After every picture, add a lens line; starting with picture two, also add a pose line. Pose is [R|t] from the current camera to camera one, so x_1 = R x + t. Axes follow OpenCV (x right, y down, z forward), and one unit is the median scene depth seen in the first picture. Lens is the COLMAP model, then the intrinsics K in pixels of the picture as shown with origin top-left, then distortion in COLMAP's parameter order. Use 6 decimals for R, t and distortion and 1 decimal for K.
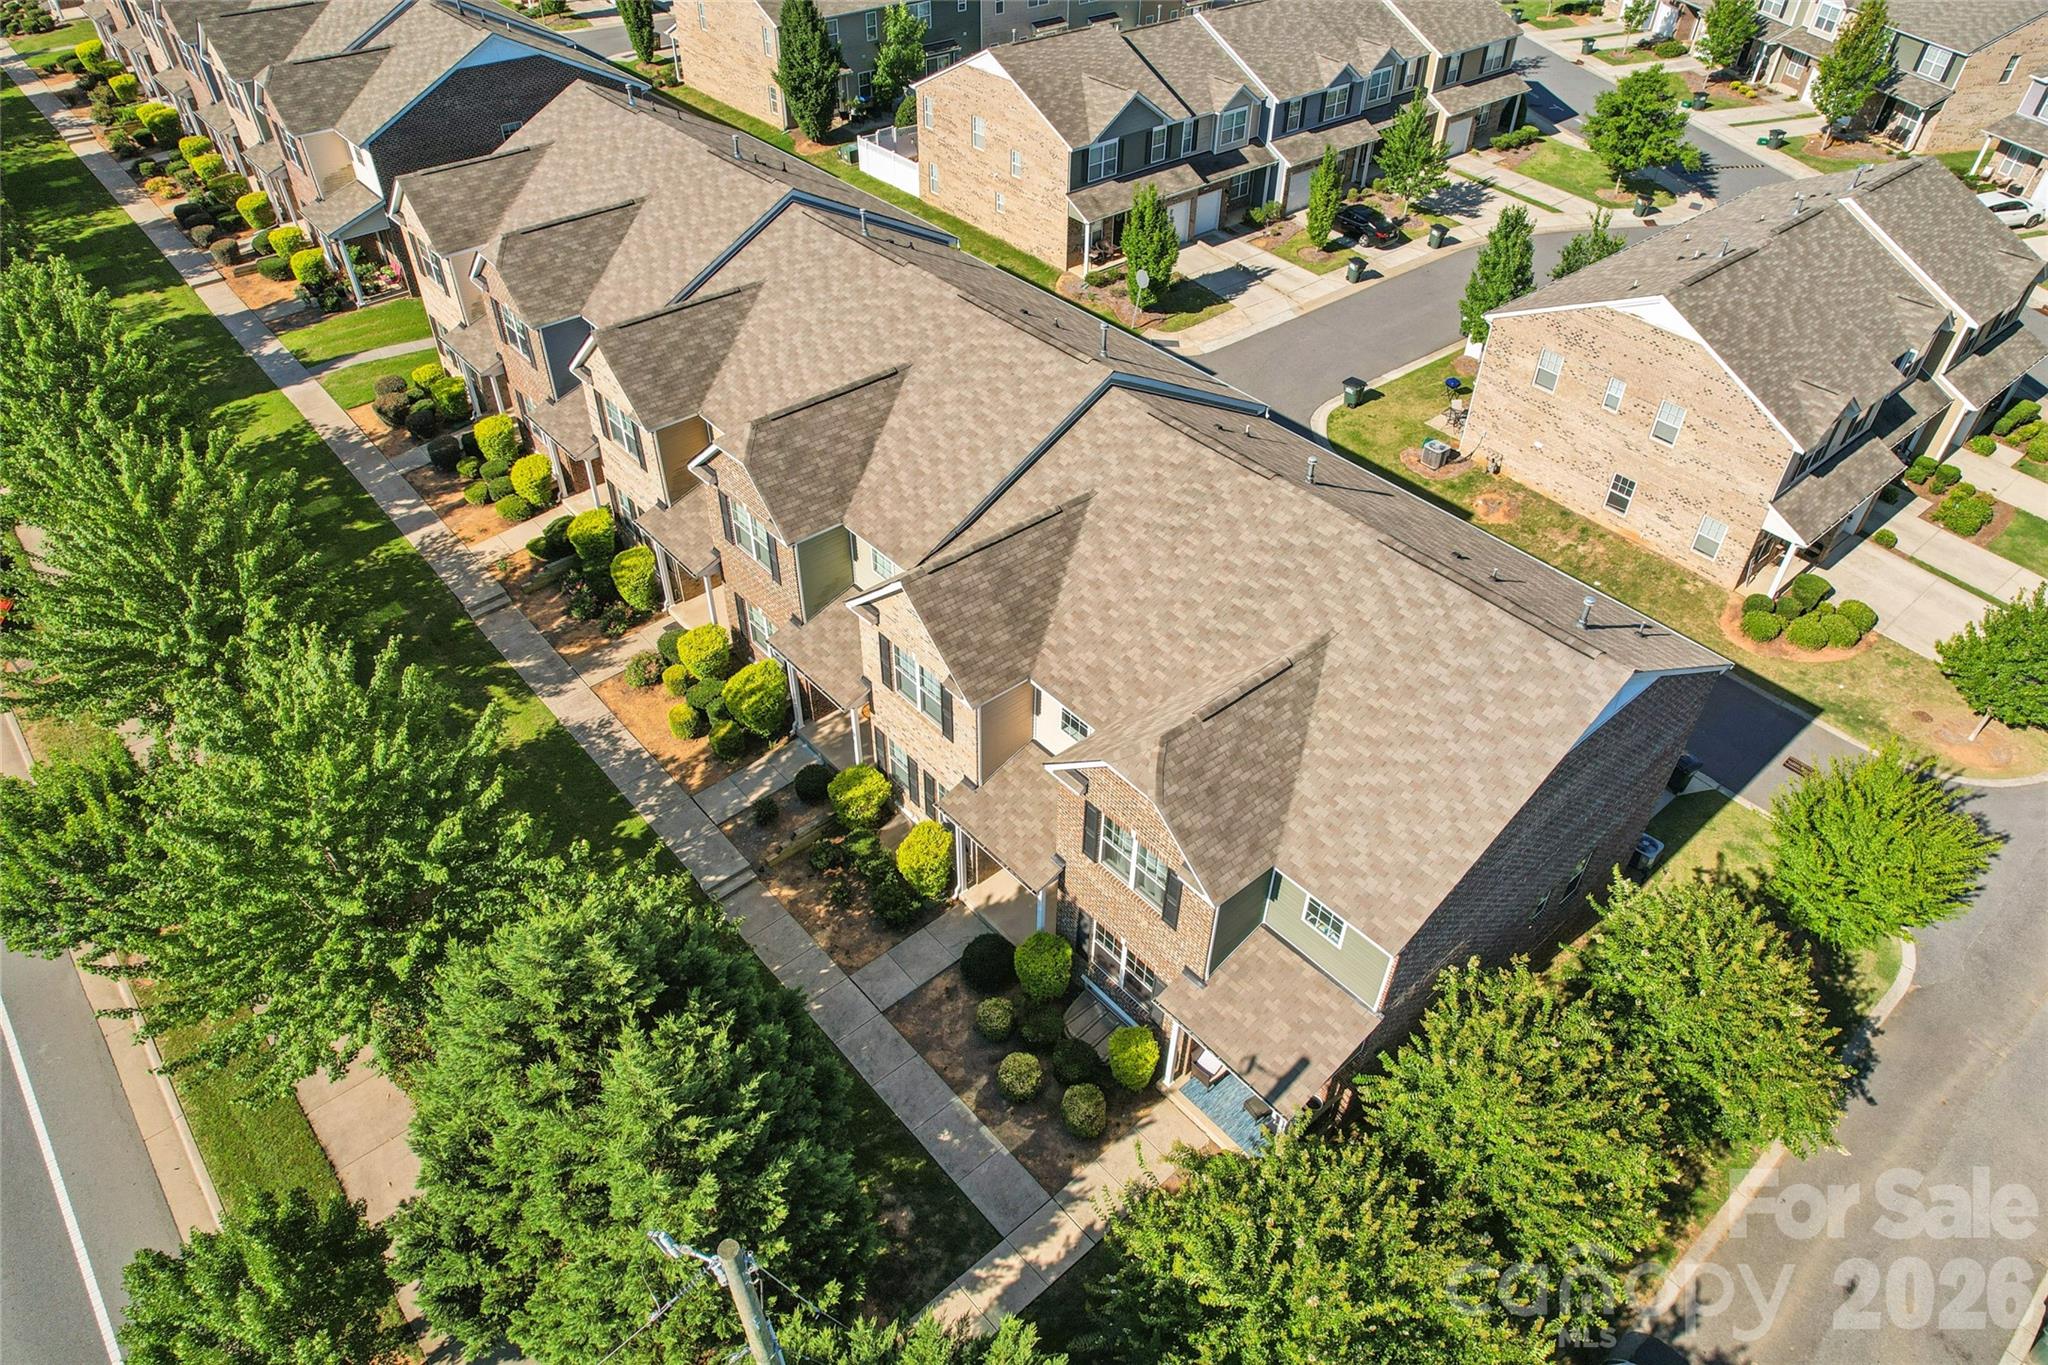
lens RADIAL K [[1301.7, 0, 1019.6], [0, 1301.7, 685.4], [0, 0, 1]] dist [-0.028732, 0.011856]
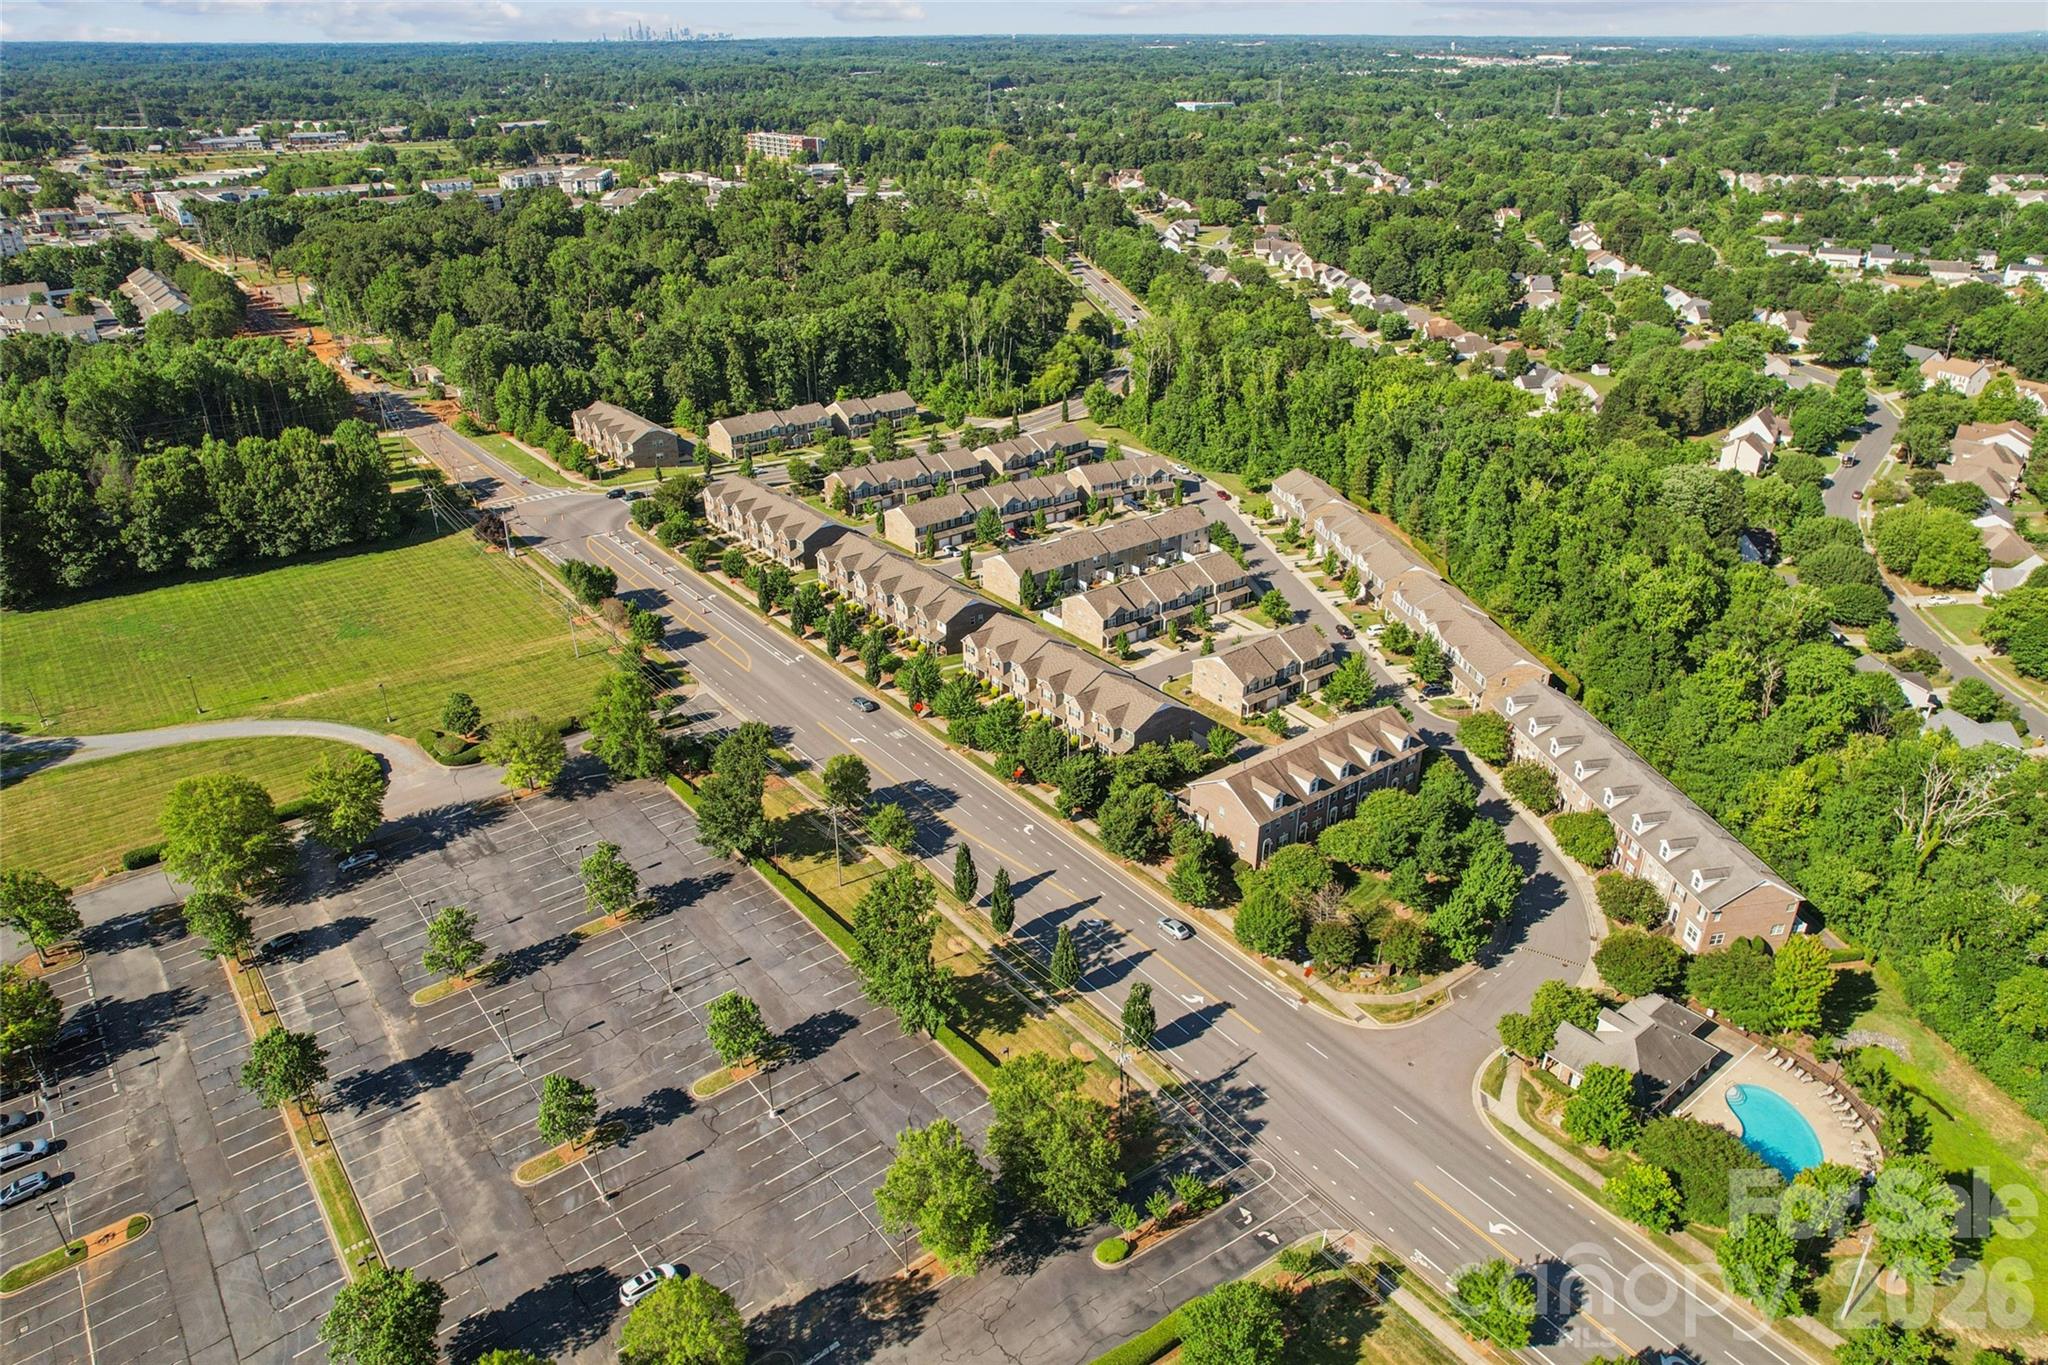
lens RADIAL K [[1301.7, 0, 1026.4], [0, 1301.7, 681.4], [0, 0, 1]] dist [-0.028732, 0.011856]
pose [[0.998800, 0.002952, -0.048885, 0.000039], [-0.015305, 0.967002, -0.254309, 0.753625], [0.046521, 0.254752, 0.965887, -2.700977]]
